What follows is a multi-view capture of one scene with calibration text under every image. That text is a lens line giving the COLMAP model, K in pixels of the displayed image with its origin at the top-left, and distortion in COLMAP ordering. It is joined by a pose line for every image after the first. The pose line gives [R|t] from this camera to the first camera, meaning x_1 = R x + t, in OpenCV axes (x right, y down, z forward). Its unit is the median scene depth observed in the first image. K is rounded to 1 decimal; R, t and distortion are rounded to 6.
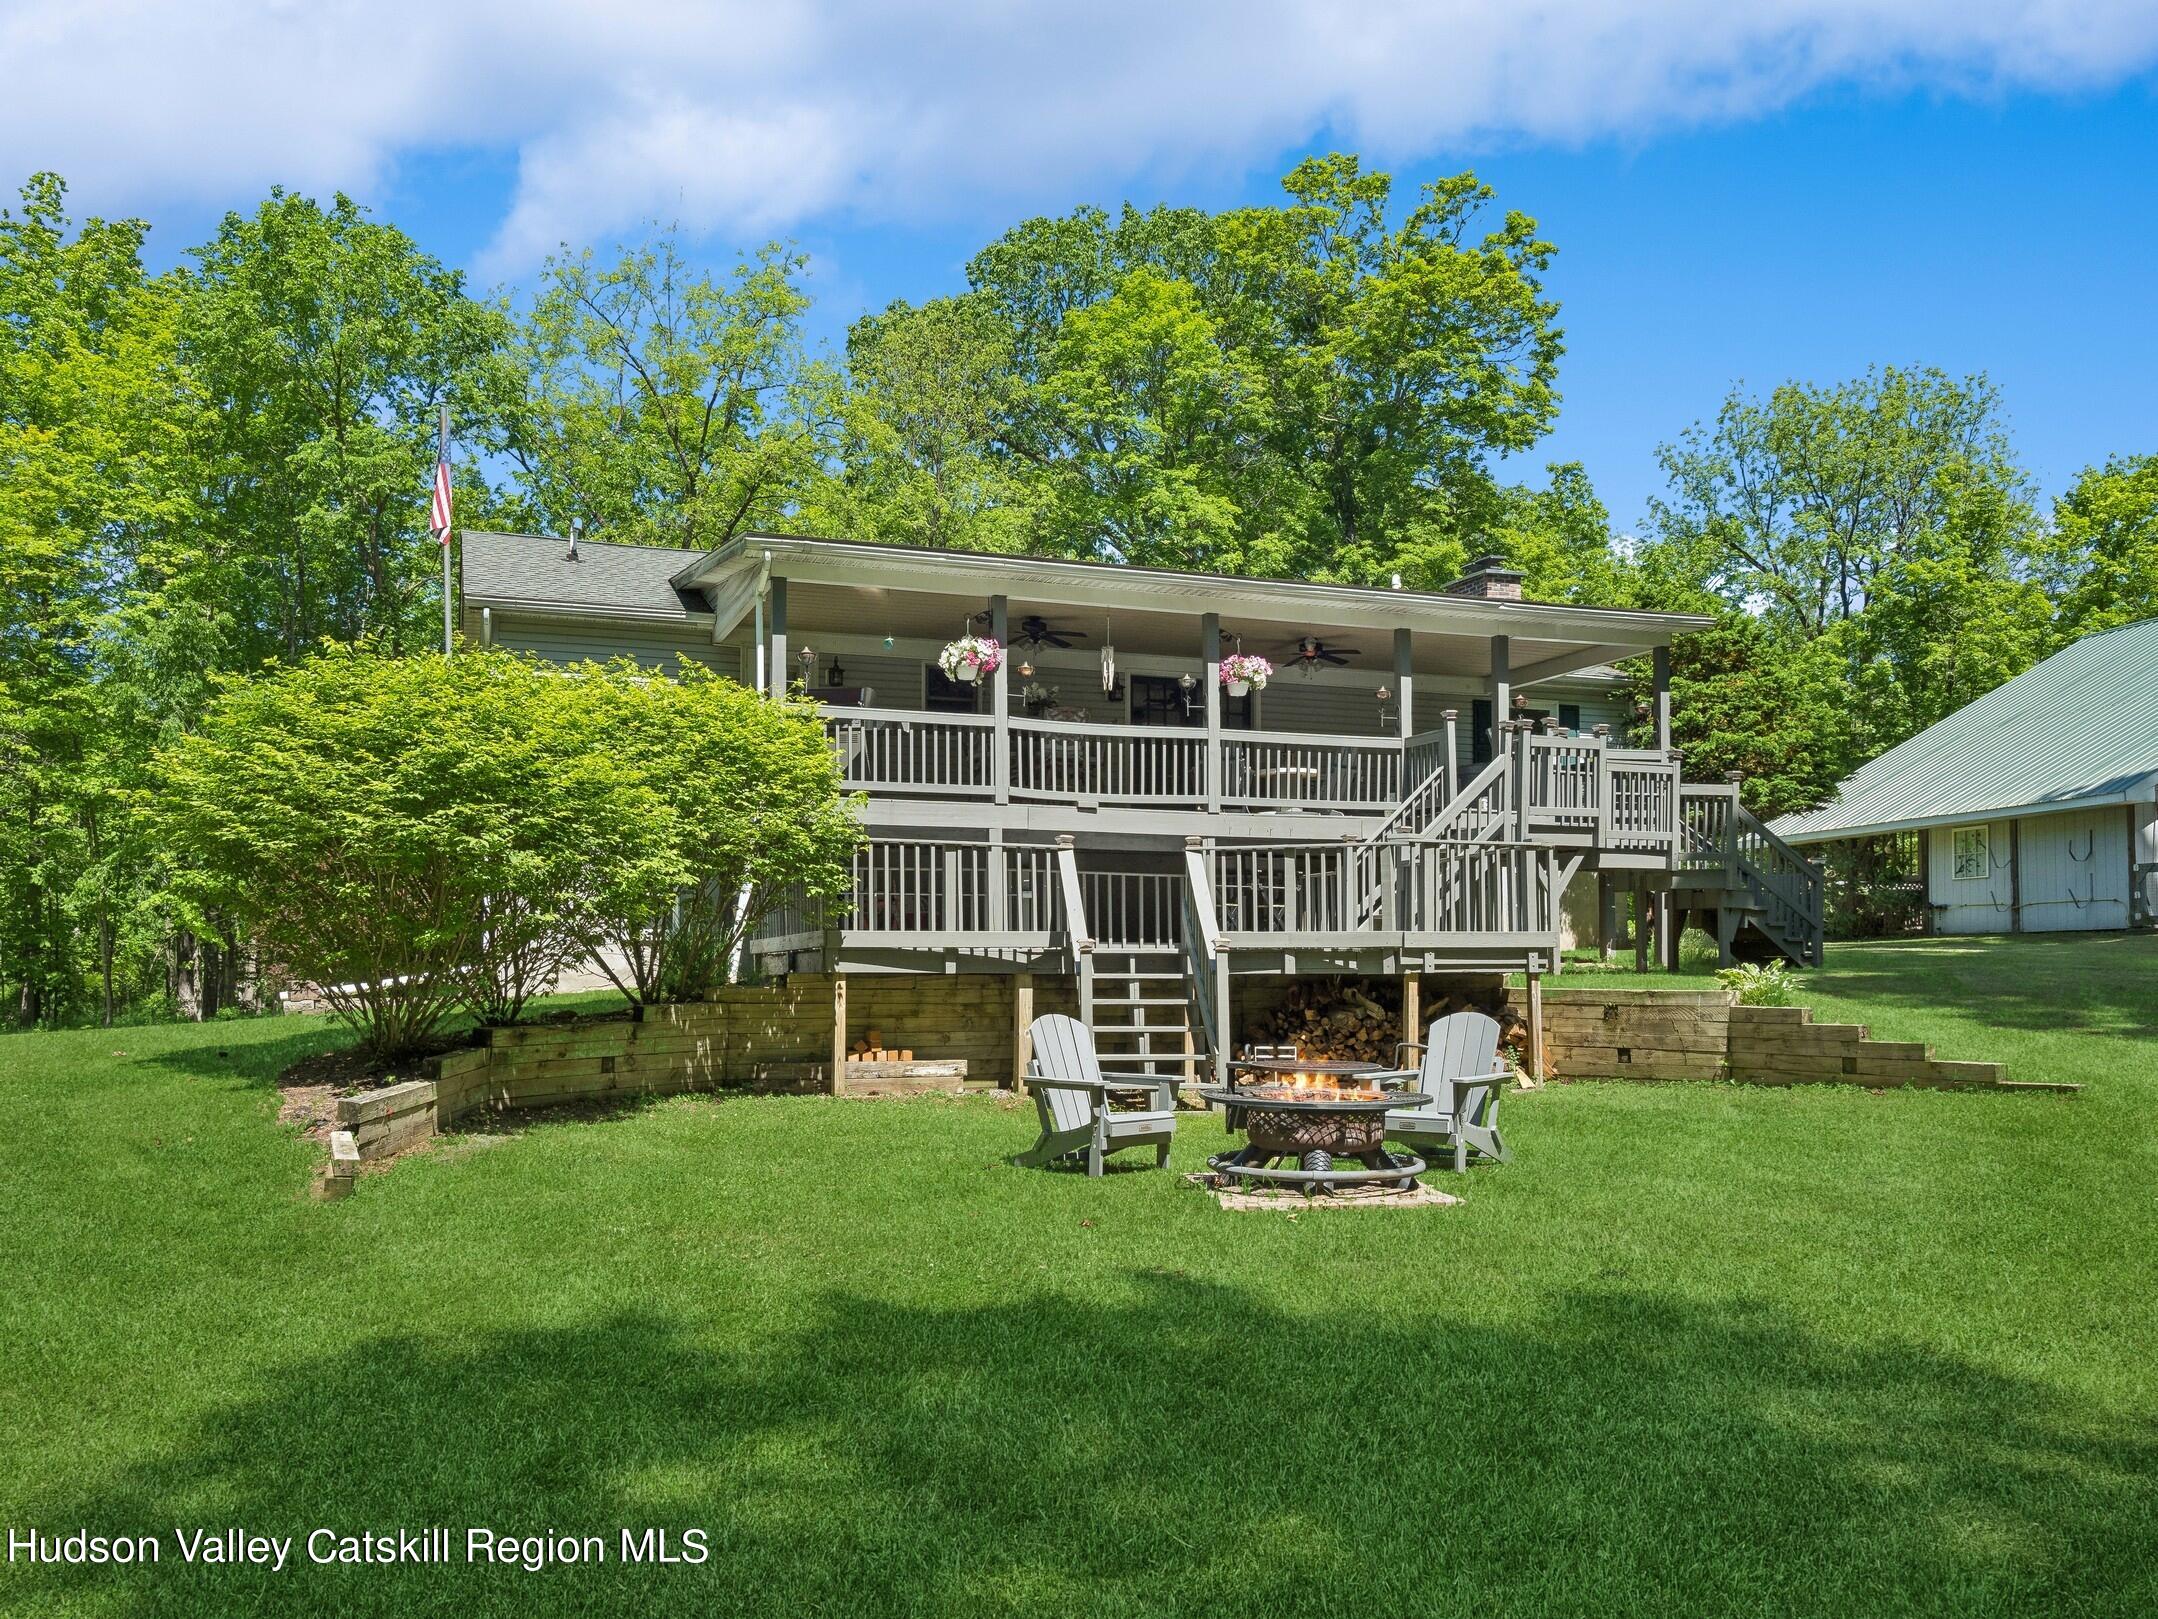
lens RADIAL K [[1664.9, 0, 1079.1], [0, 1664.9, 899.9], [0, 0, 1]] dist [-0.004289, 0.009414]
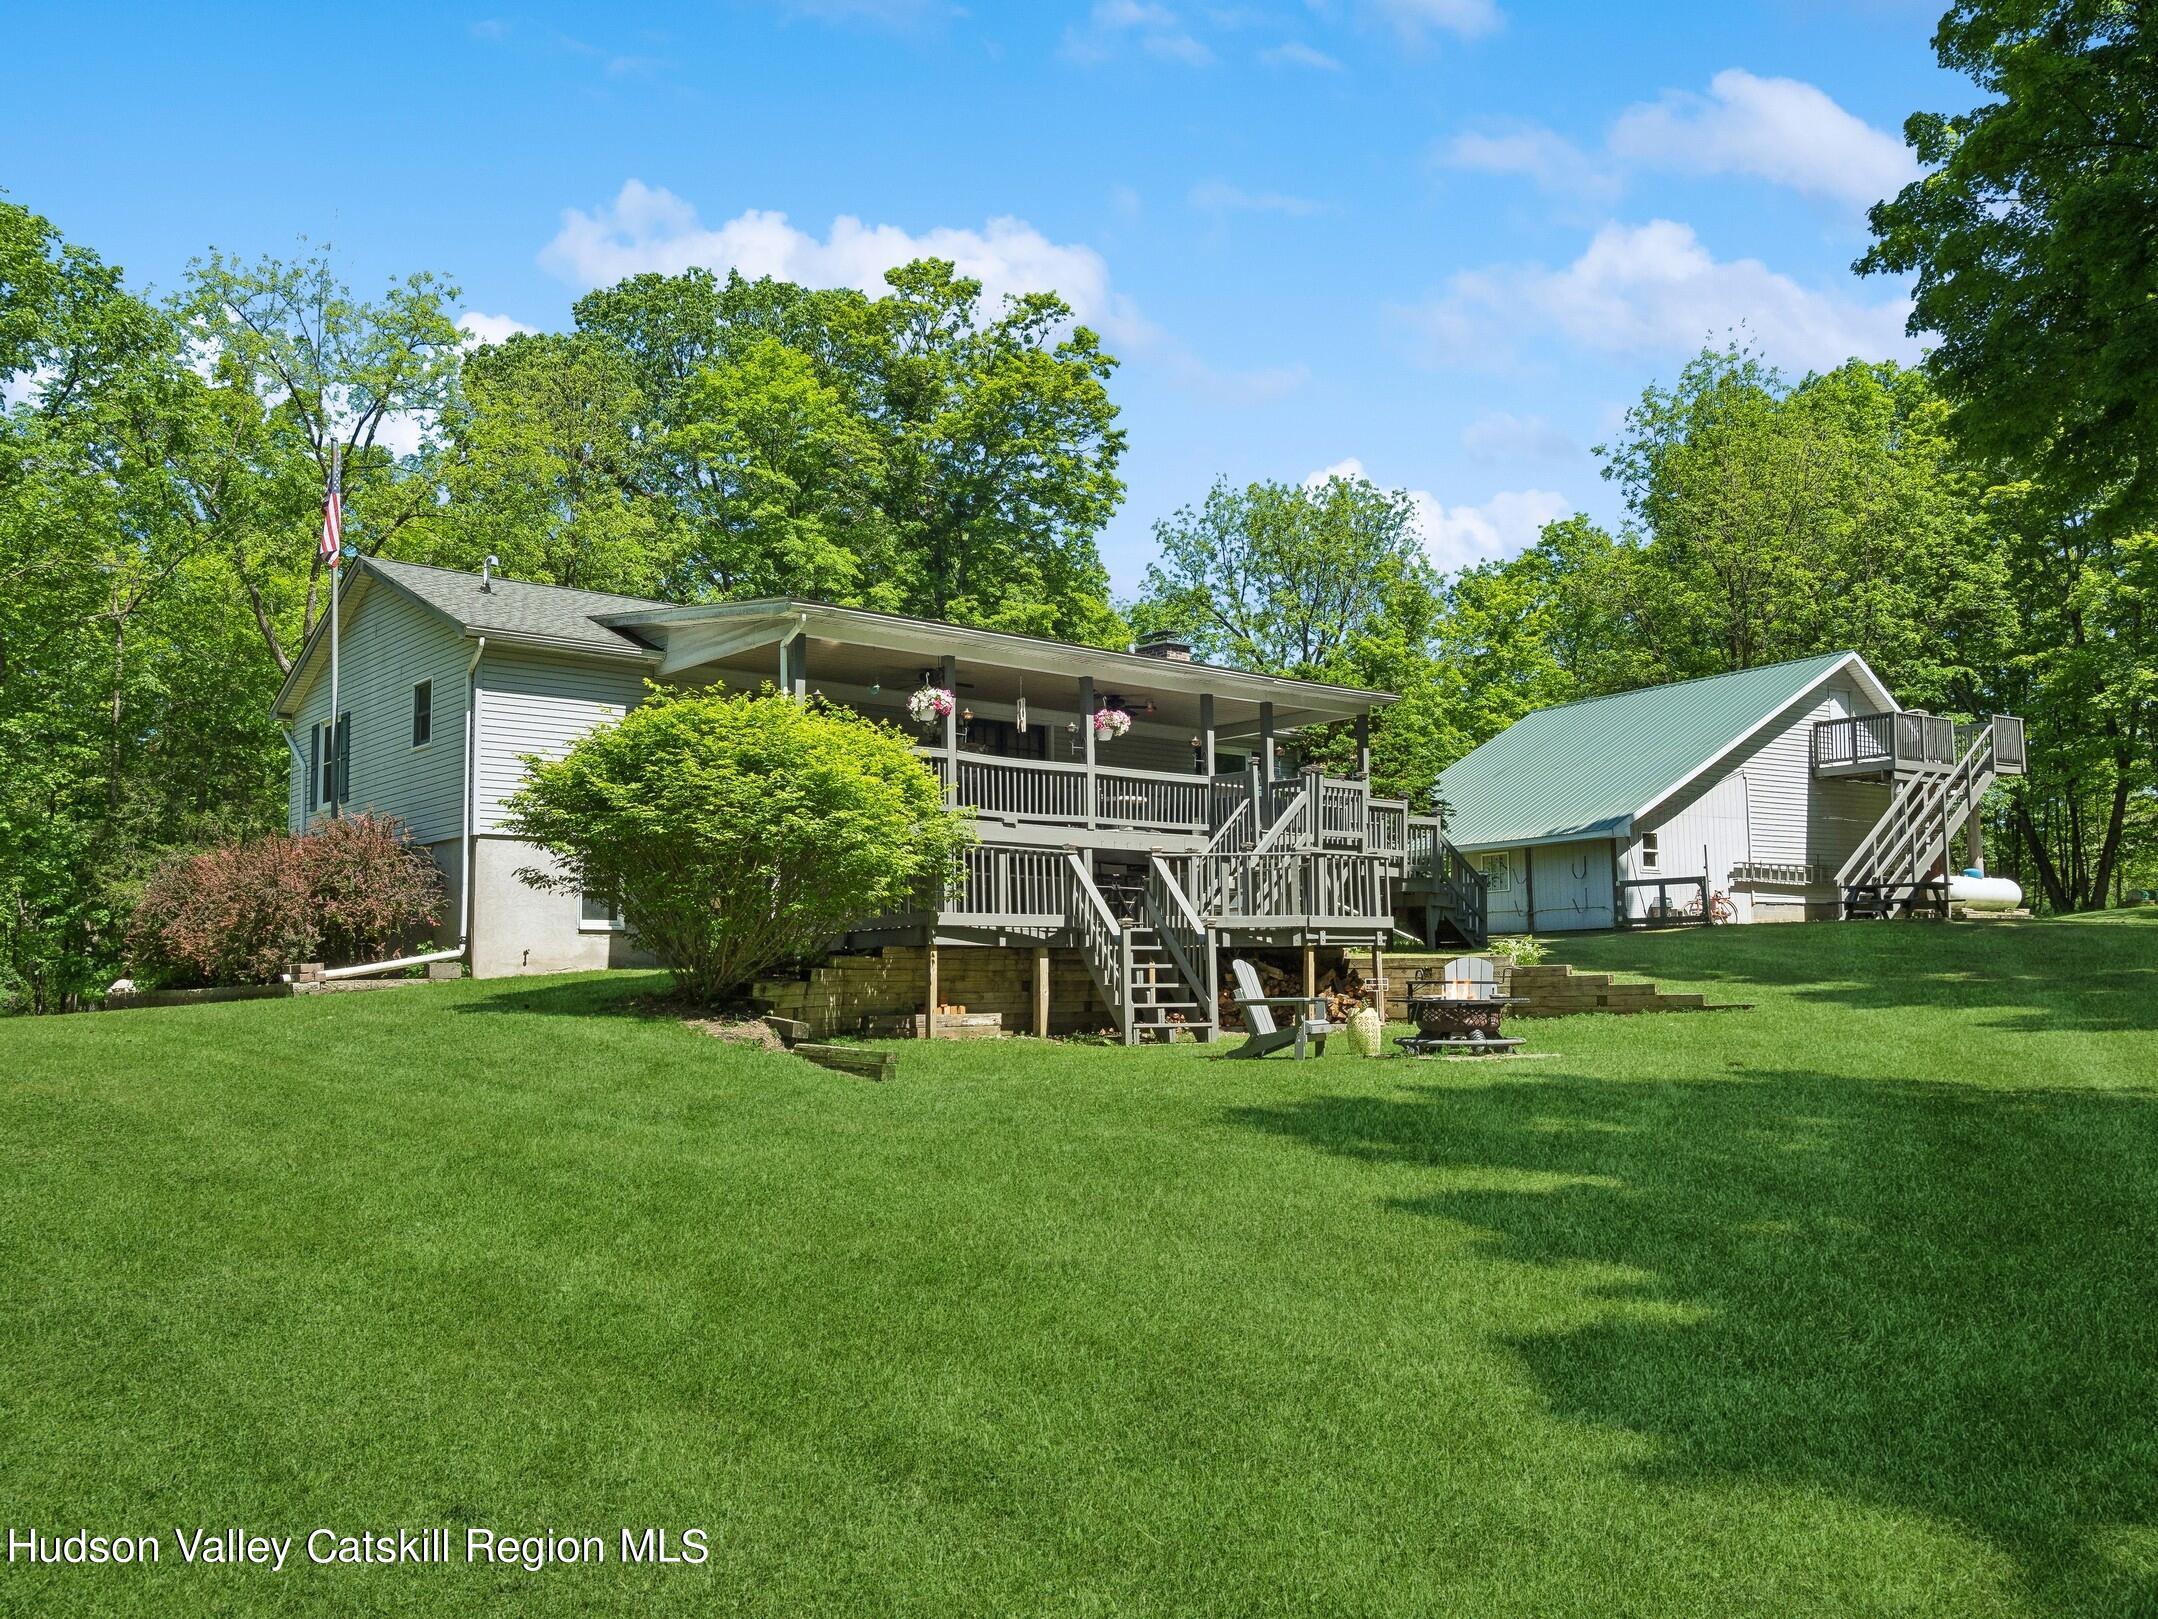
lens RADIAL K [[1632.0, 0, 1079.0], [0, 1632.0, 809.5], [0, 0, 1]] dist [-0.005992, -0.001319]
pose [[0.942372, 0.025884, 0.333564, -0.324783], [-0.003399, 0.997692, -0.067815, 0.016840], [-0.334550, 0.062773, 0.940285, -0.177388]]
